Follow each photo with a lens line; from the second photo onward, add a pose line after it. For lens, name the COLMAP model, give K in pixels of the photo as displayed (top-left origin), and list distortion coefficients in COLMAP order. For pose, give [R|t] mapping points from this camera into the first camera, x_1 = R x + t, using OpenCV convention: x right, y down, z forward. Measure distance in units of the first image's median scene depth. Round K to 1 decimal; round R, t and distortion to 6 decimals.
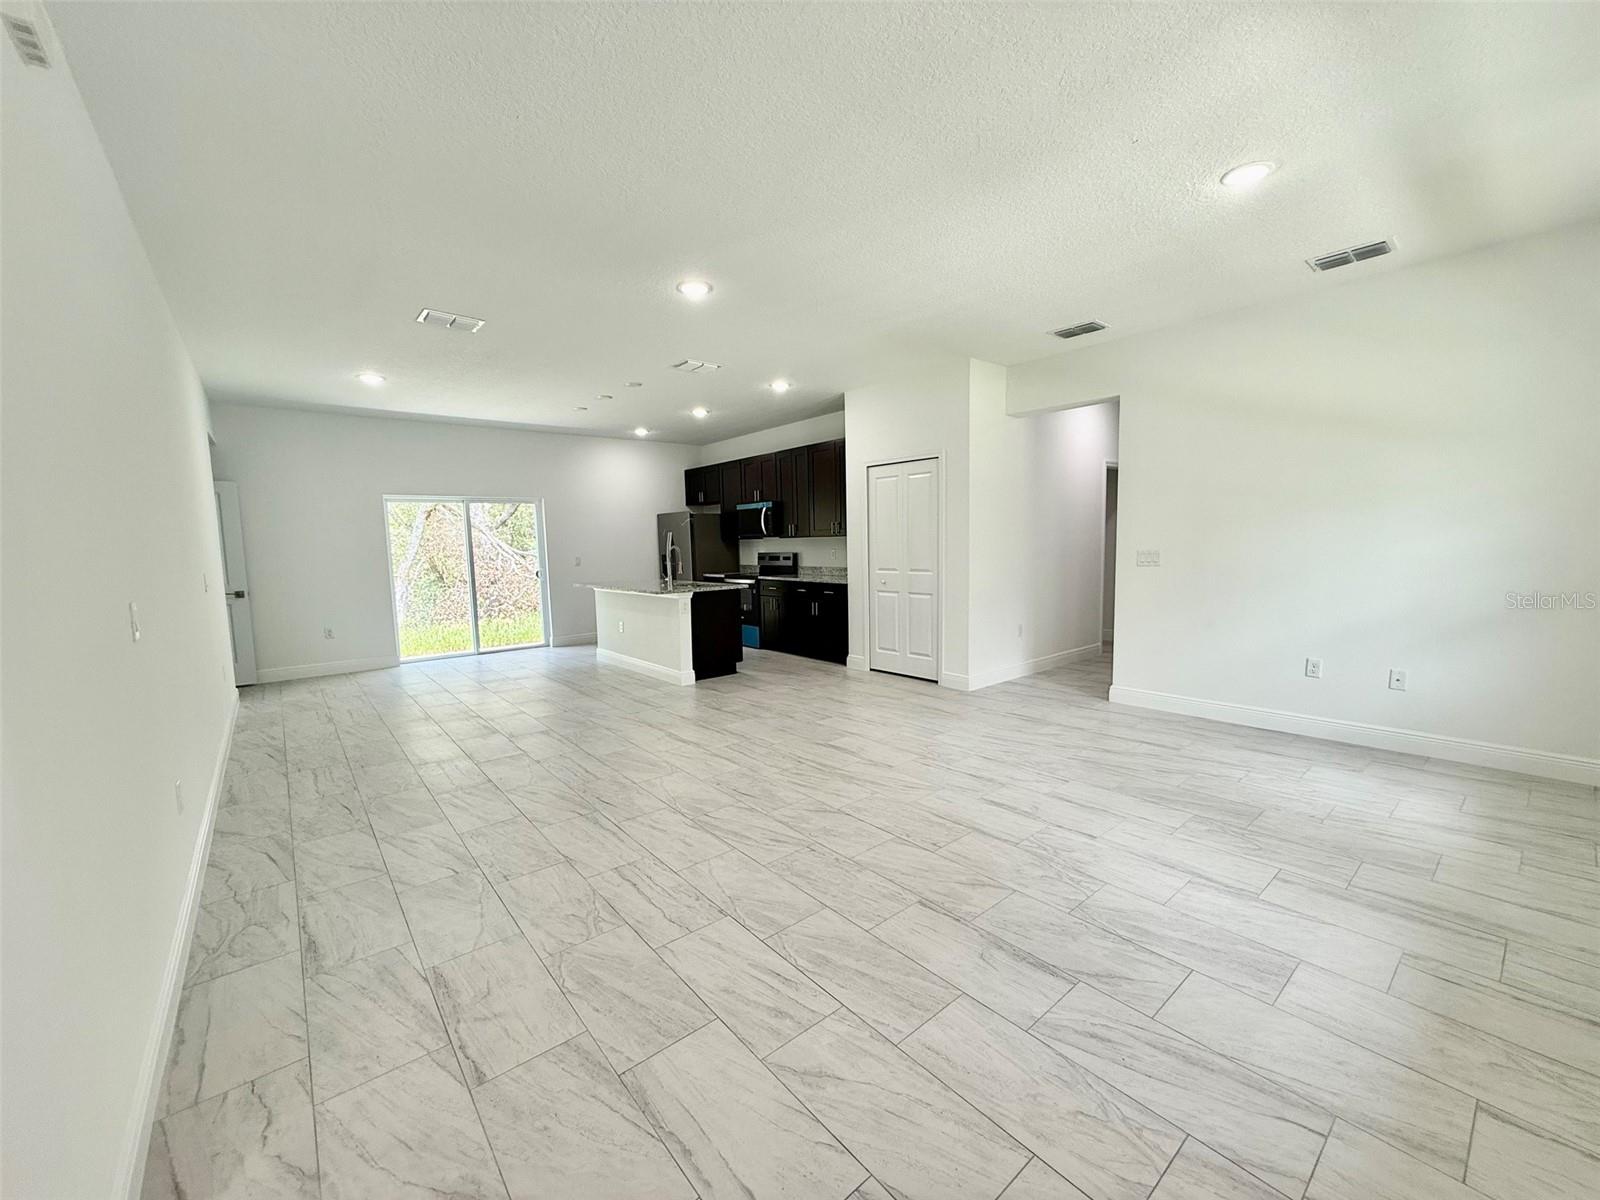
lens RADIAL K [[638.6, 0, 798.8], [0, 638.6, 604.5], [0, 0, 1]] dist [-0.000207, 0.000252]
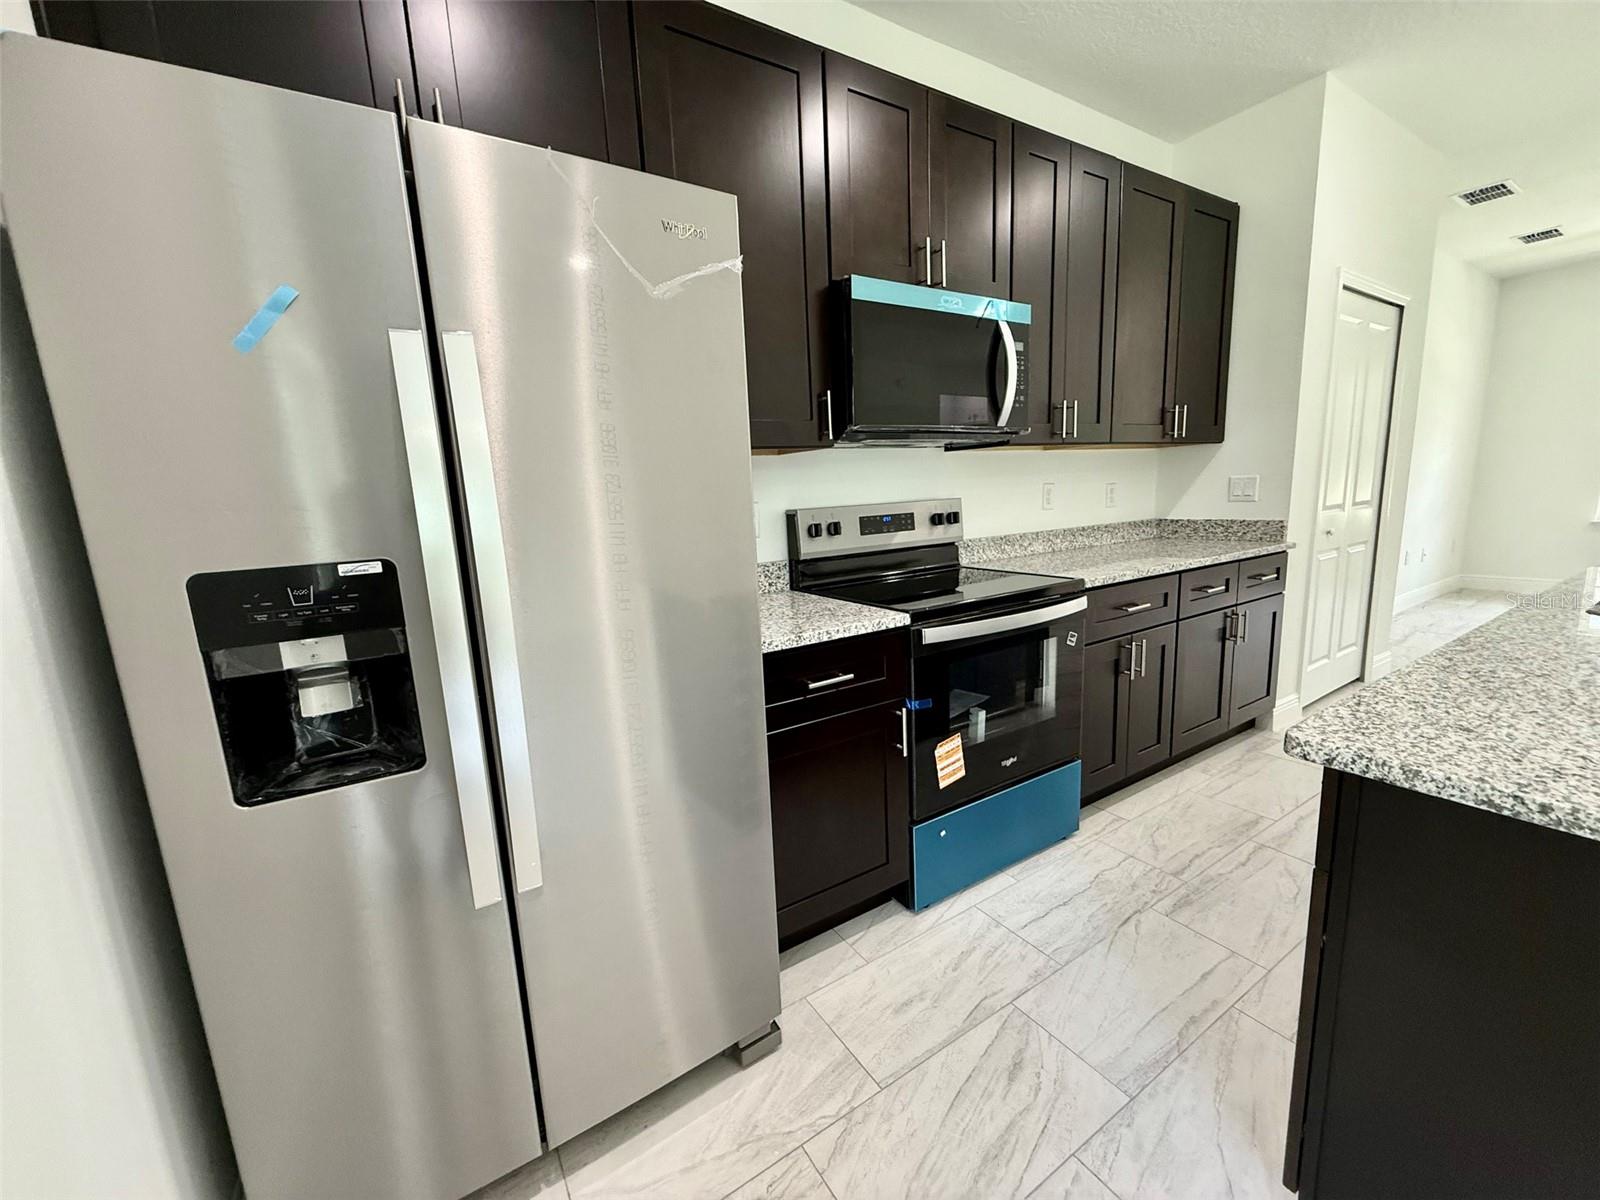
lens RADIAL K [[638.6, 0, 798.4], [0, 638.6, 607.7], [0, 0, 1]] dist [-0.000207, 0.000252]
pose [[0.131551, -0.164346, 0.977591, -0.599964], [0.141437, 0.979184, 0.145581, -0.155019], [-0.981168, 0.119116, 0.152057, 1.886330]]
